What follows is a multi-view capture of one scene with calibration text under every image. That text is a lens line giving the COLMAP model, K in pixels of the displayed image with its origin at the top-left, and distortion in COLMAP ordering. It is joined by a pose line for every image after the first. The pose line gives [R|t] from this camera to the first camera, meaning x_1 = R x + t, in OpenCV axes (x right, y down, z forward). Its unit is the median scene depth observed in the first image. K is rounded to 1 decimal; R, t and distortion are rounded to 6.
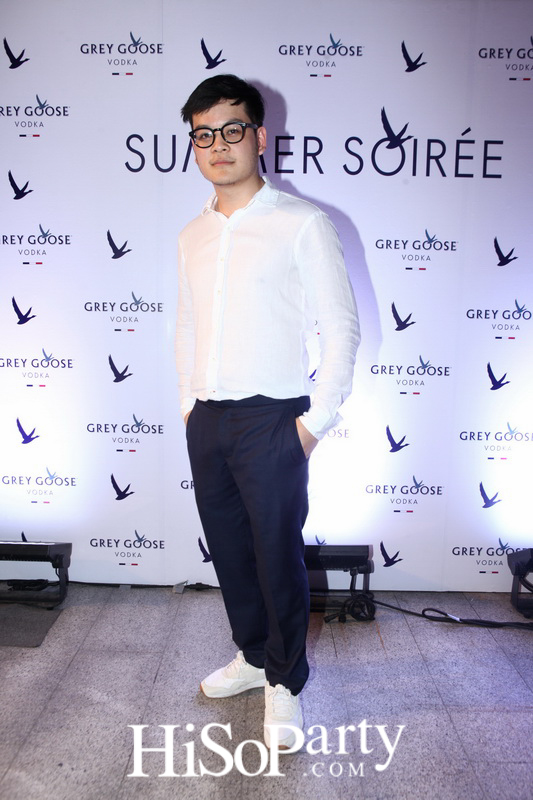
lens RADIAL K [[658.1, 0, 301.4], [0, 658.1, 399.9], [0, 0, 1]] dist [-0.088717, 0.110613]
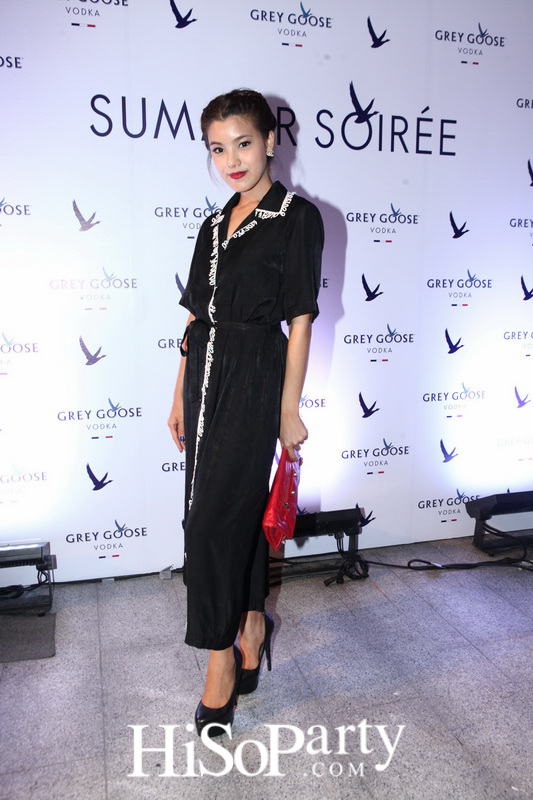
lens RADIAL K [[658.1, 0, 301.4], [0, 658.1, 399.9], [0, 0, 1]] dist [-0.088717, 0.110613]
pose [[0.959655, -0.068139, 0.272798, -0.257252], [0.054560, 0.996878, 0.057066, -0.014803], [-0.275835, -0.039880, 0.960377, 0.024000]]
